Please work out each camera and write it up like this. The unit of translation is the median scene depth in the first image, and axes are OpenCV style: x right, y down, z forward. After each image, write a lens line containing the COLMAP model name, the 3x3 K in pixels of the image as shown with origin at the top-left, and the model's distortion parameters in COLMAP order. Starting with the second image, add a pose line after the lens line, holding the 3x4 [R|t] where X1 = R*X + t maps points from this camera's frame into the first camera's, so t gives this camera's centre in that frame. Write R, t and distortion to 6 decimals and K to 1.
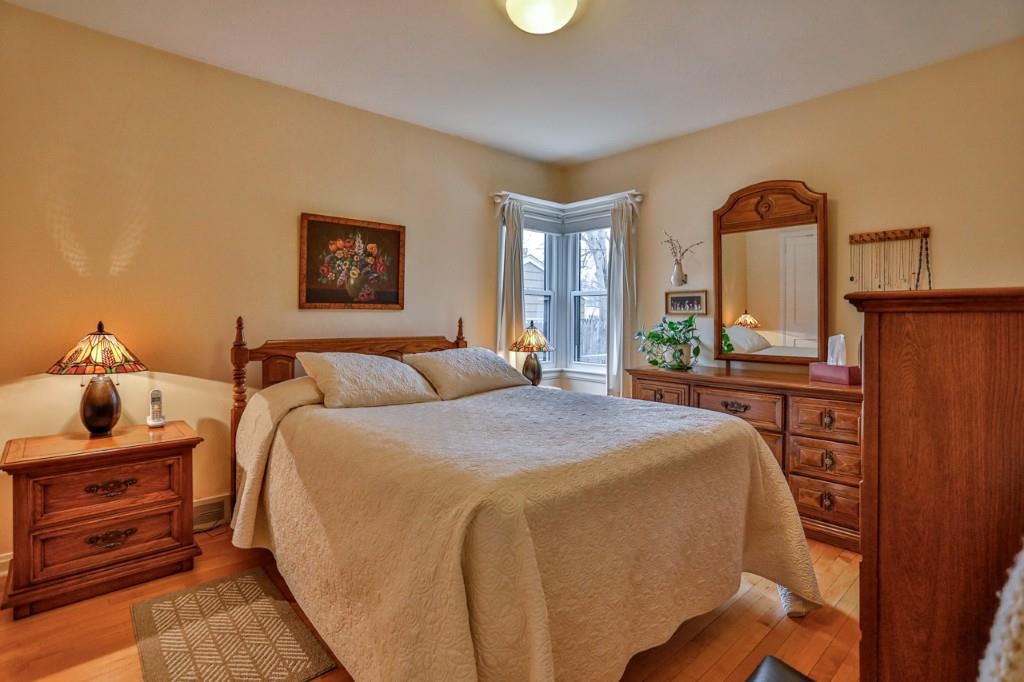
lens RADIAL K [[500.8, 0, 513.5], [0, 500.8, 314.9], [0, 0, 1]] dist [-0.064715, 0.023011]
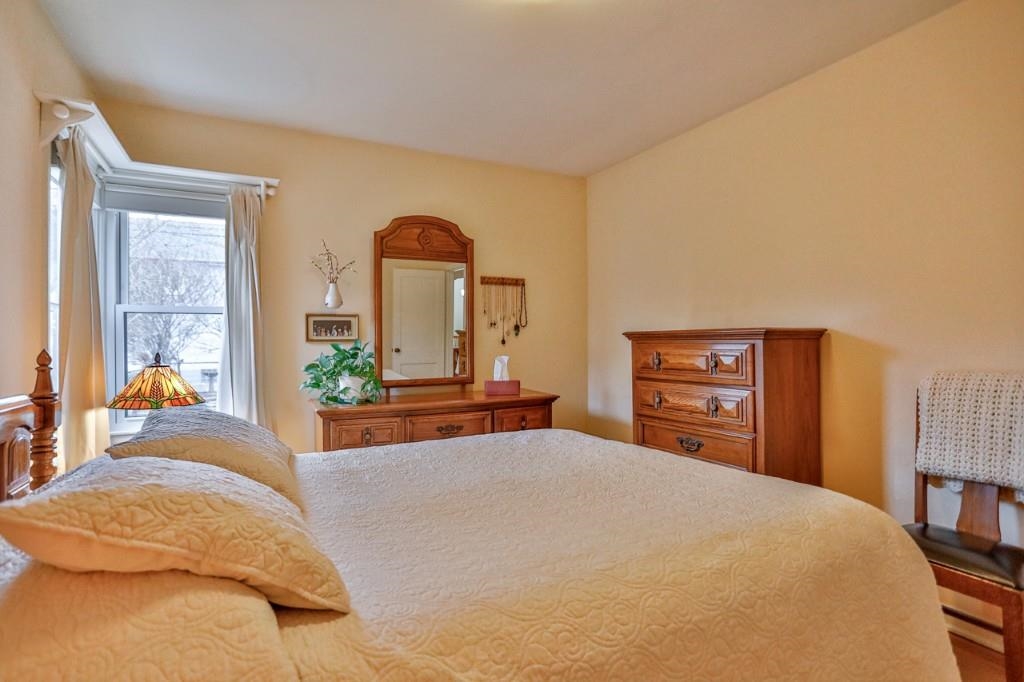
lens RADIAL K [[486.6, 0, 502.6], [0, 486.6, 334.6], [0, 0, 1]] dist [-0.010265, 0.000987]
pose [[0.275145, 0.006829, 0.961378, -0.782229], [0.009286, 0.999909, -0.009760, -0.002493], [-0.961358, 0.011612, 0.275057, 0.948828]]
